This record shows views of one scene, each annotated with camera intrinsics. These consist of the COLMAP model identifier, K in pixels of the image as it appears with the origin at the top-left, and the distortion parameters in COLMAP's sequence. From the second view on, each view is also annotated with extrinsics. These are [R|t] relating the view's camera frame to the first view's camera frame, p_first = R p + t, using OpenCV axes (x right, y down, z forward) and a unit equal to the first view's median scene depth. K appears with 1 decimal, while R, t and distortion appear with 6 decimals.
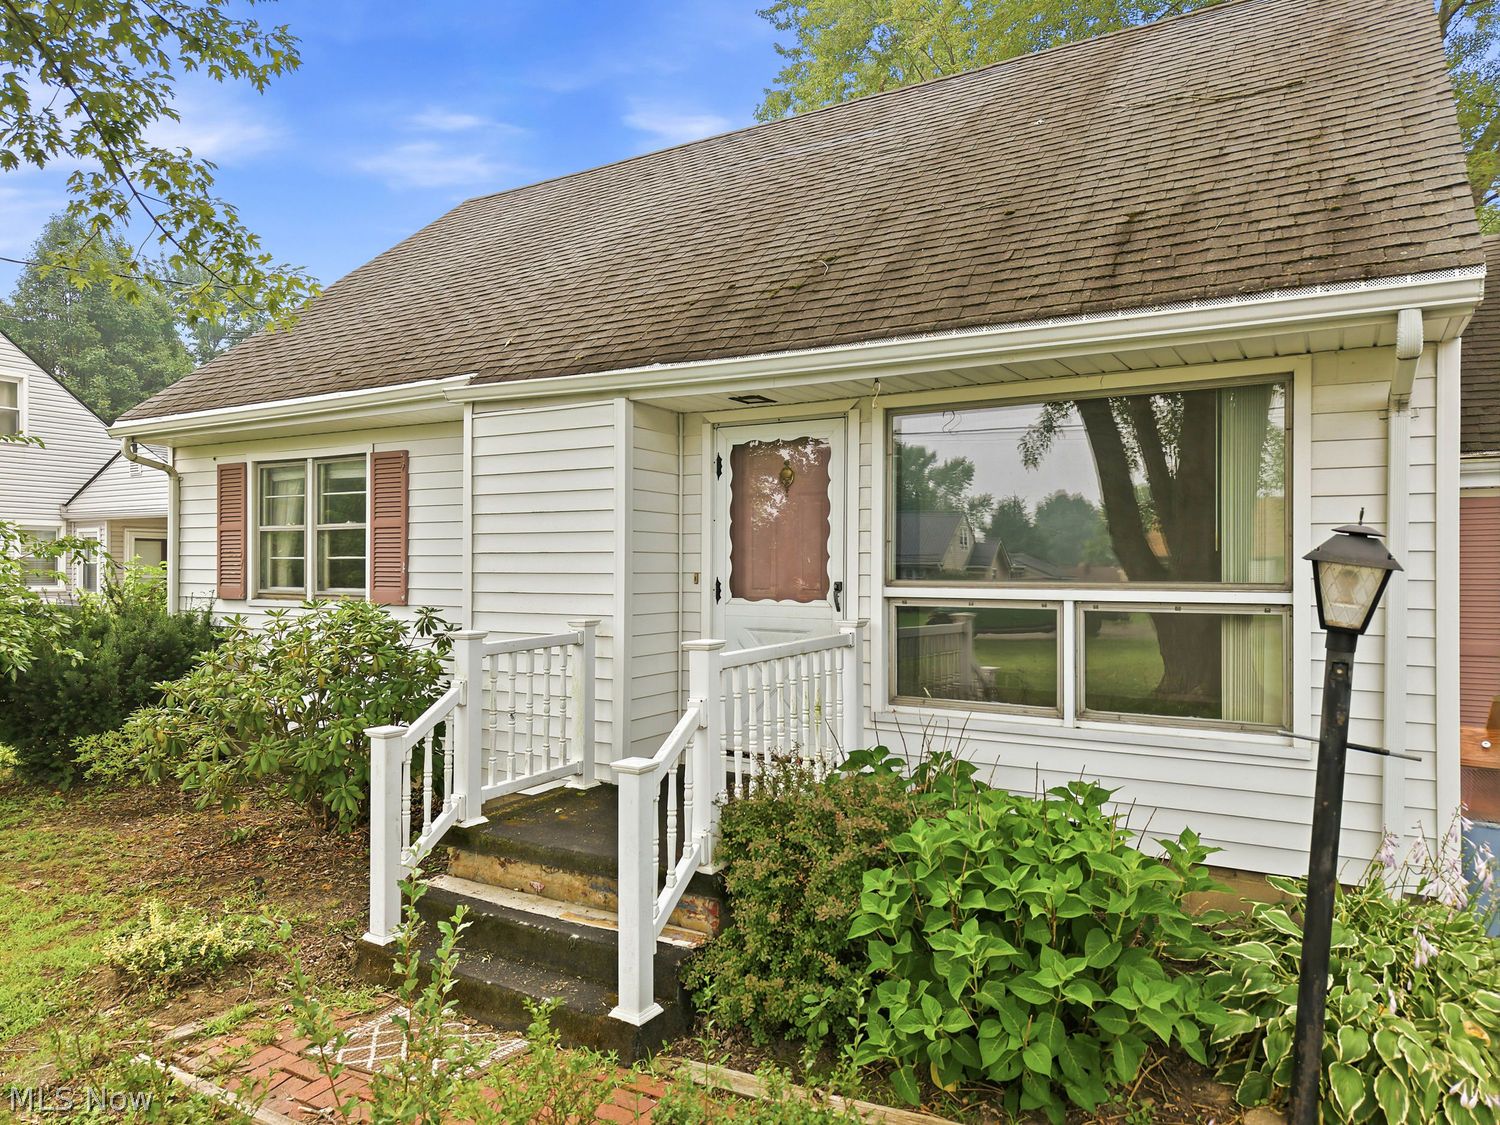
lens RADIAL K [[1003.9, 0, 750.0], [0, 1003.9, 562.5], [0, 0, 1]] dist [0.063420, -0.068118]
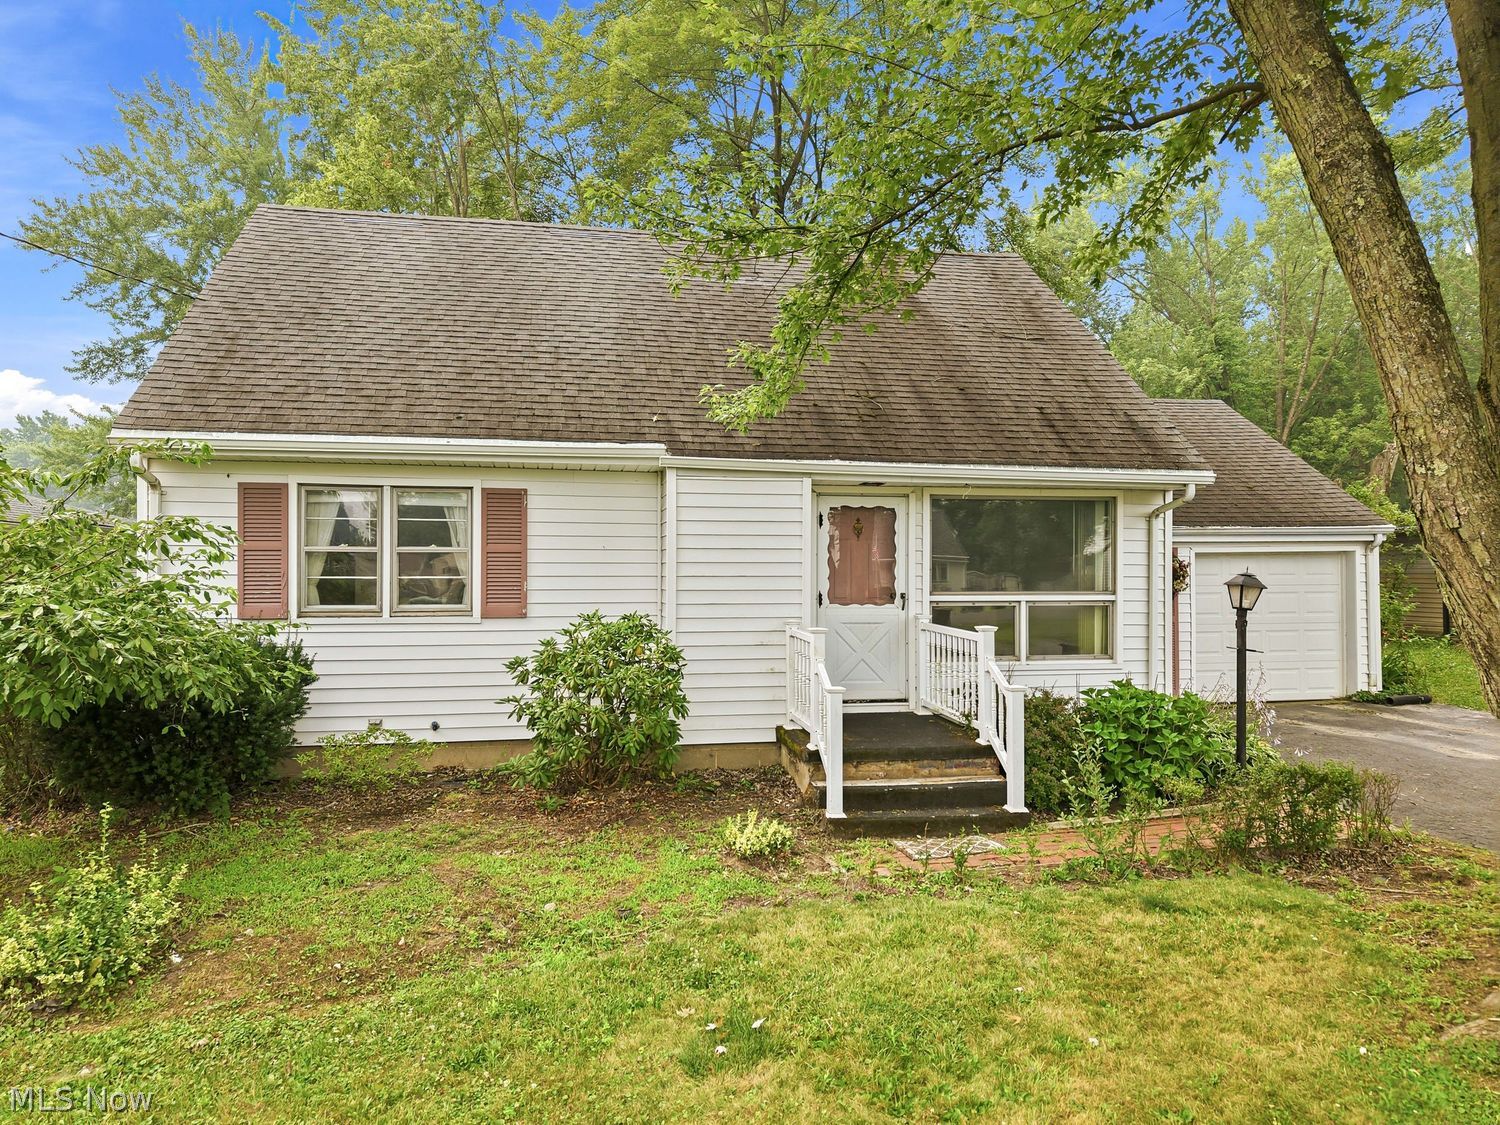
lens RADIAL K [[1003.9, 0, 750.0], [0, 1003.9, 562.5], [0, 0, 1]] dist [0.063420, -0.068118]
pose [[0.747890, 0.001732, 0.663820, -1.092660], [-0.004614, 0.999986, 0.002589, -0.031526], [-0.663807, -0.004999, 0.747888, -0.094453]]
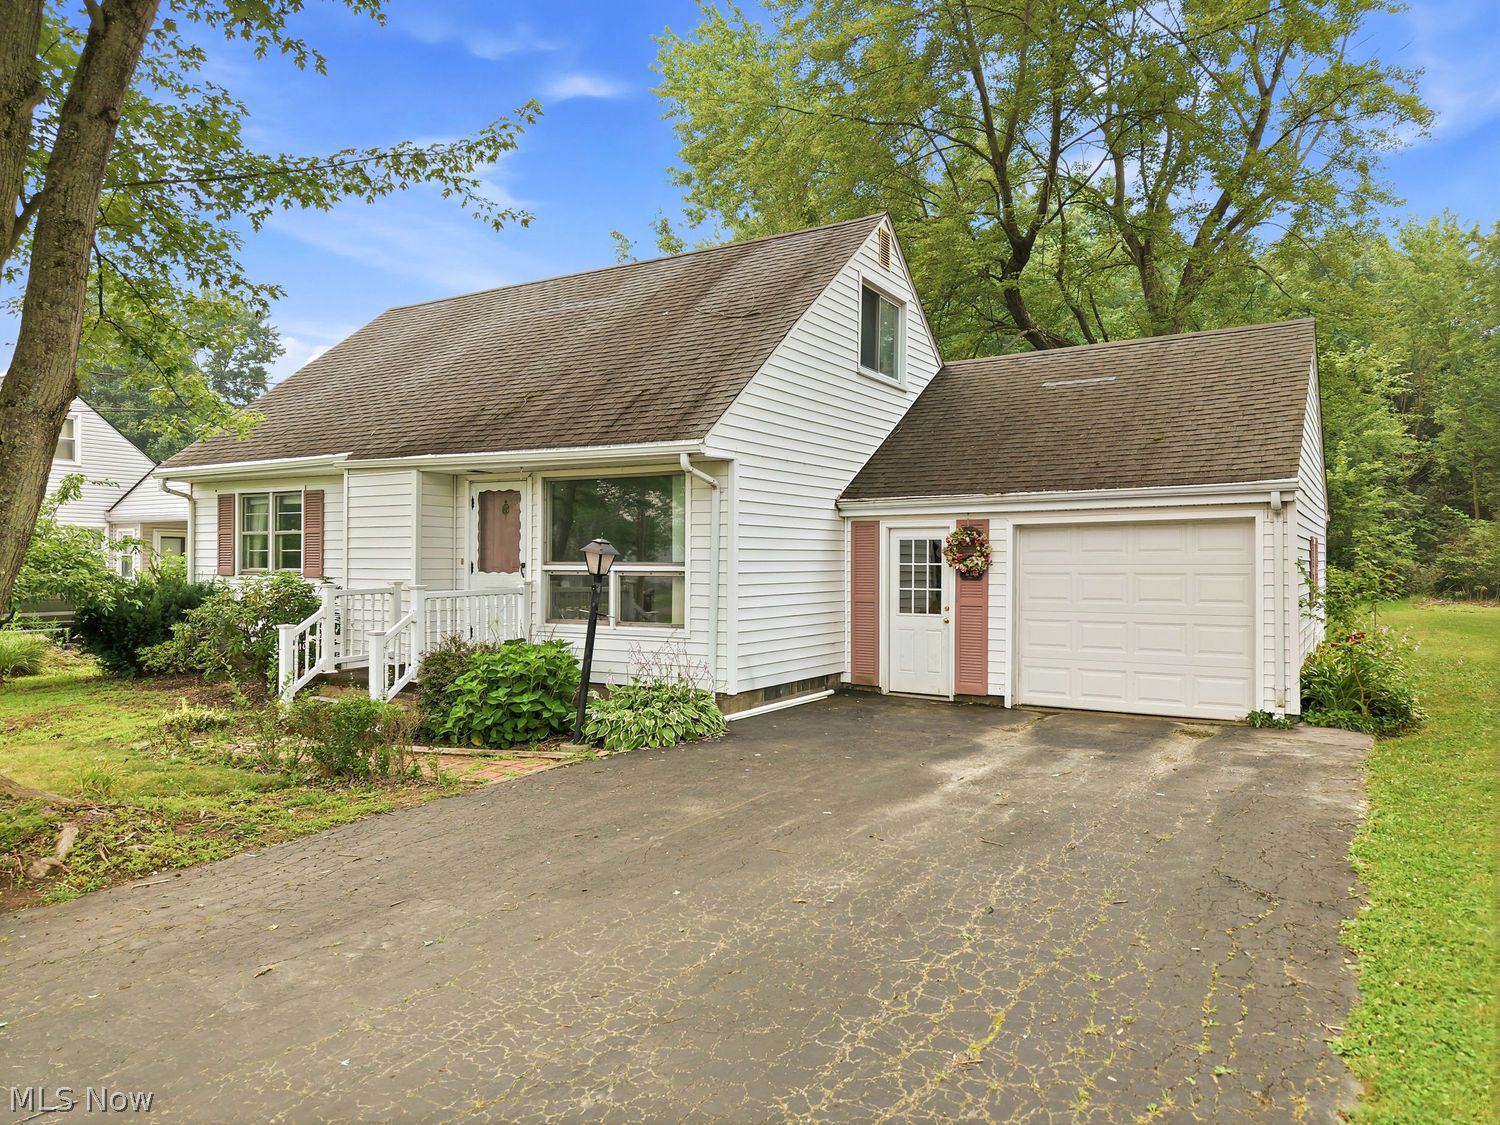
lens RADIAL K [[1029.5, 0, 750.0], [0, 1029.5, 562.5], [0, 0, 1]] dist [0.029643, 0.000483]
pose [[0.999802, 0.003450, -0.019615, 0.509228], [-0.003395, 0.999990, 0.002836, 0.009856], [0.019624, -0.002769, 0.999804, -0.911319]]
